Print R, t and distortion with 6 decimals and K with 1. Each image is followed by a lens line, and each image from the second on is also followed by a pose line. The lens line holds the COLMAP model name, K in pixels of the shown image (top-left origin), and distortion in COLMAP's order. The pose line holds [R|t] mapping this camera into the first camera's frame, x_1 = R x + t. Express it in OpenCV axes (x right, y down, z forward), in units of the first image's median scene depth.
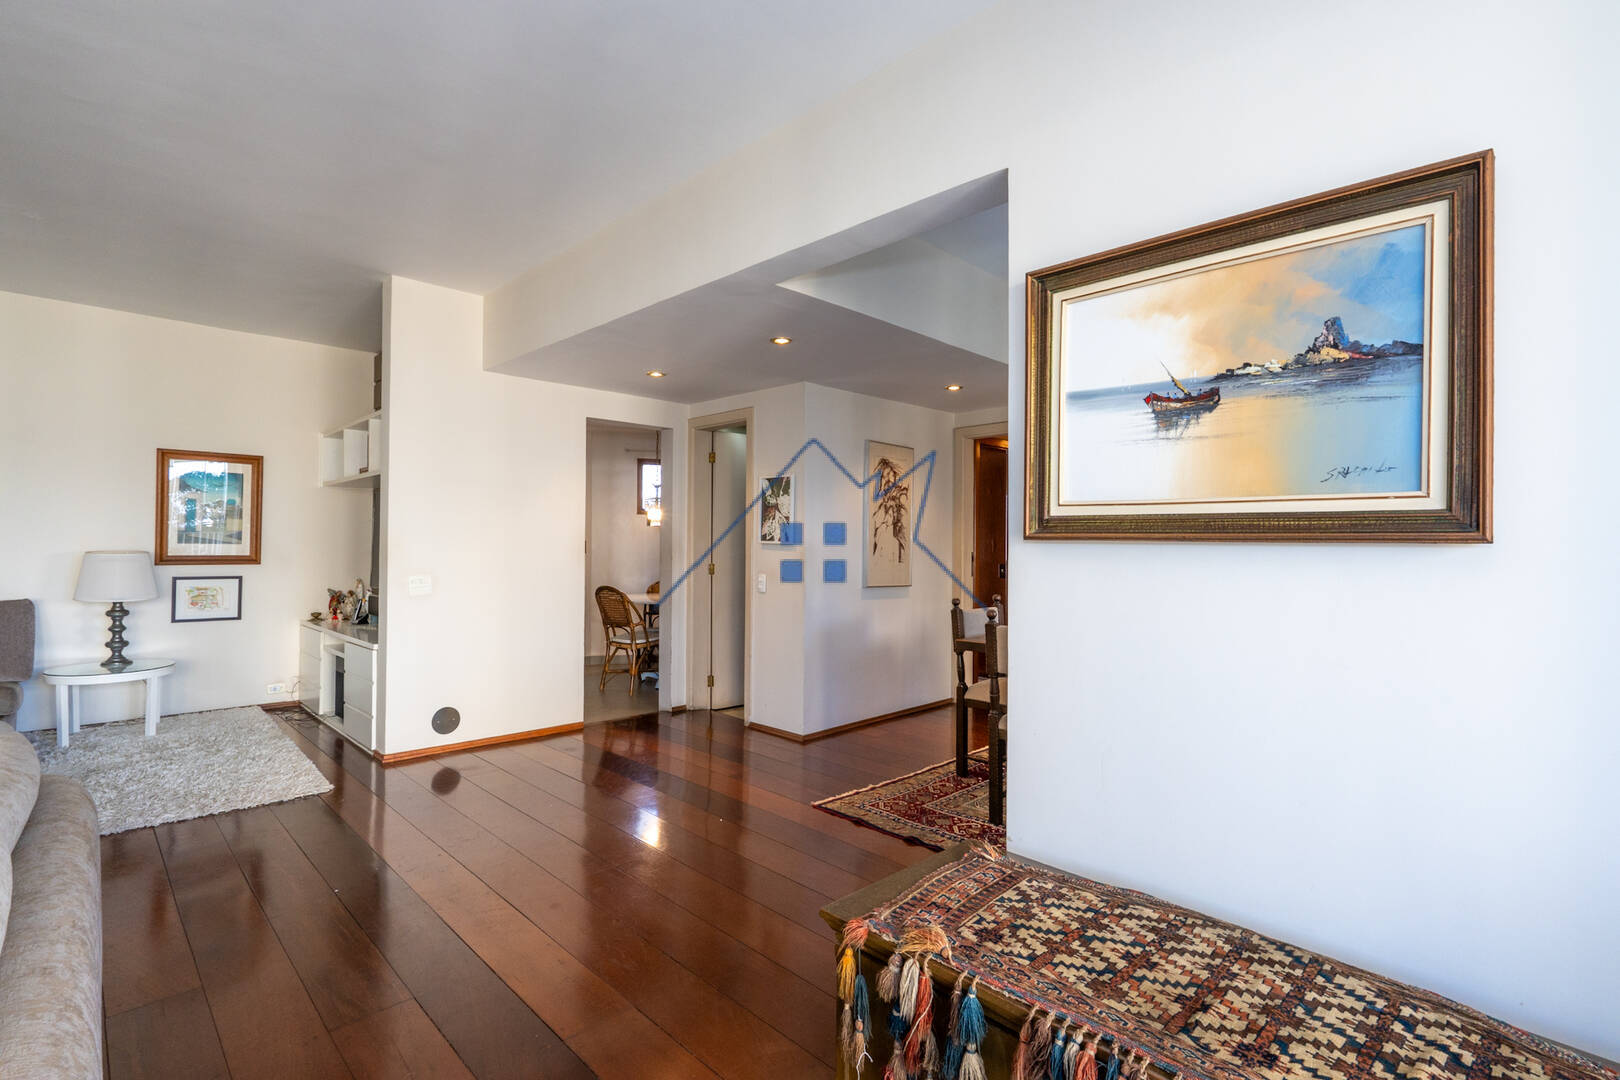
lens RADIAL K [[750.6, 0, 807.9], [0, 750.6, 536.5], [0, 0, 1]] dist [0.002027, 0.000661]
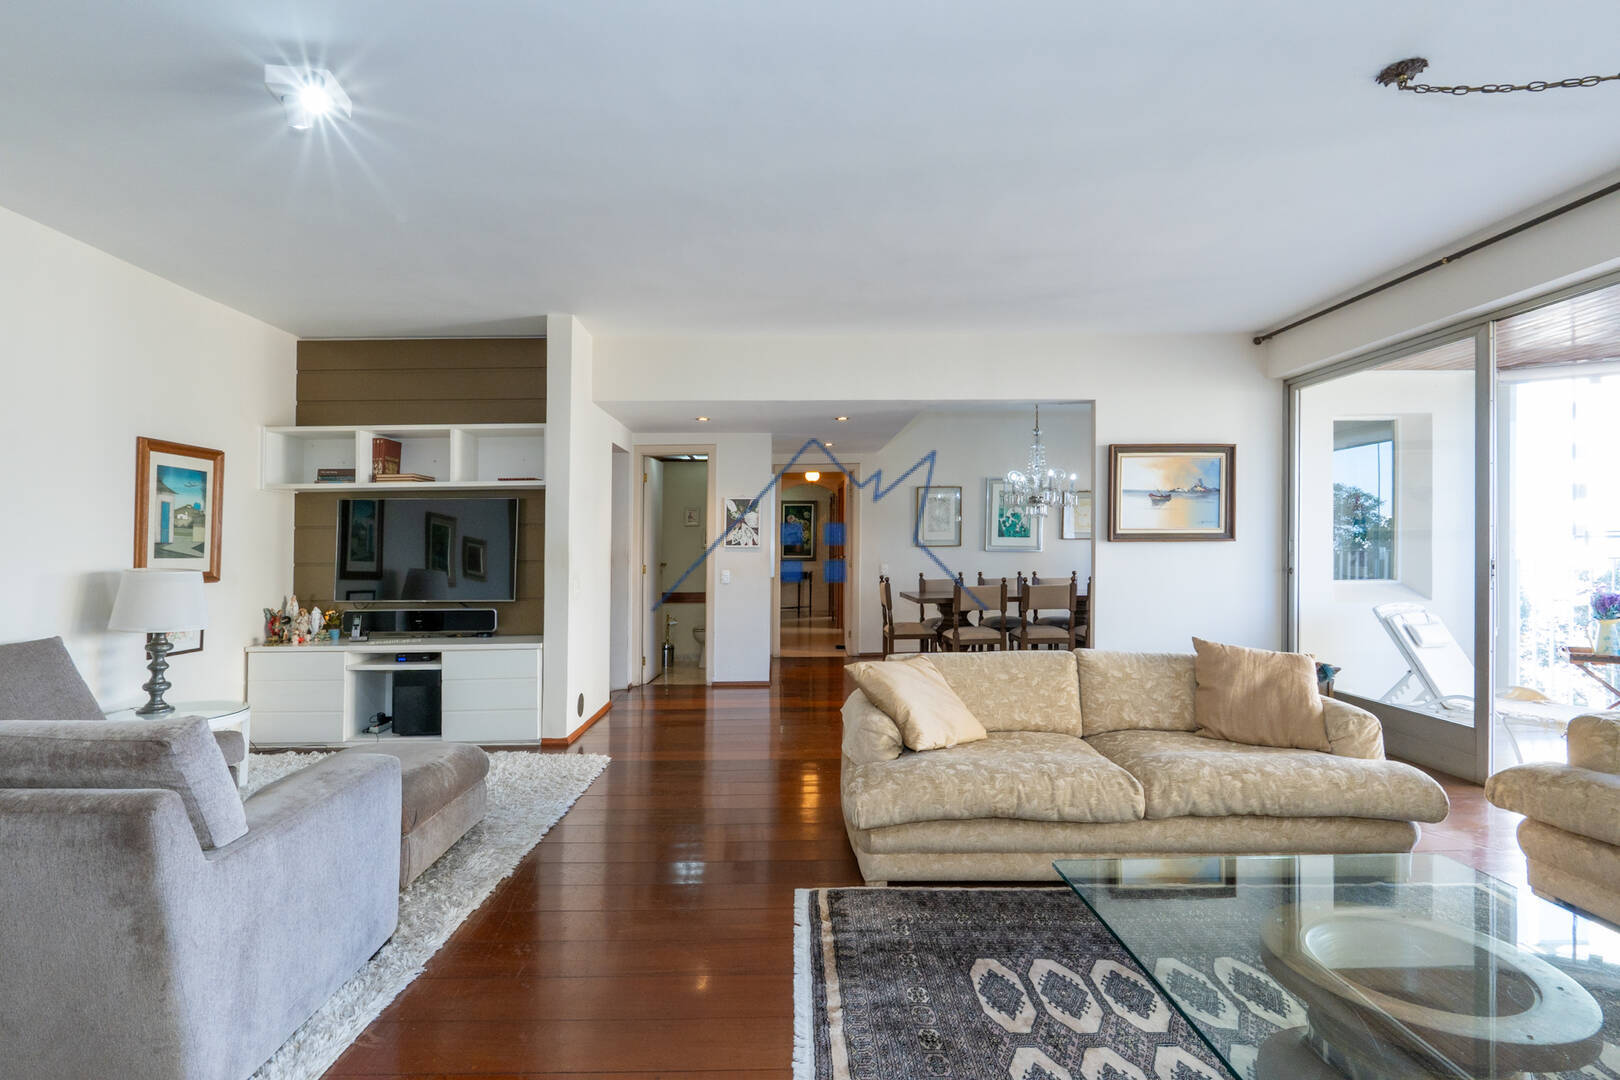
lens RADIAL K [[759.8, 0, 790.4], [0, 759.8, 540.4], [0, 0, 1]] dist [0.000008, 0.000008]
pose [[0.698072, -0.007663, 0.715986, -2.266716], [0.006621, 0.999969, 0.004247, -0.019141], [-0.715997, 0.001776, 0.698102, -0.081285]]
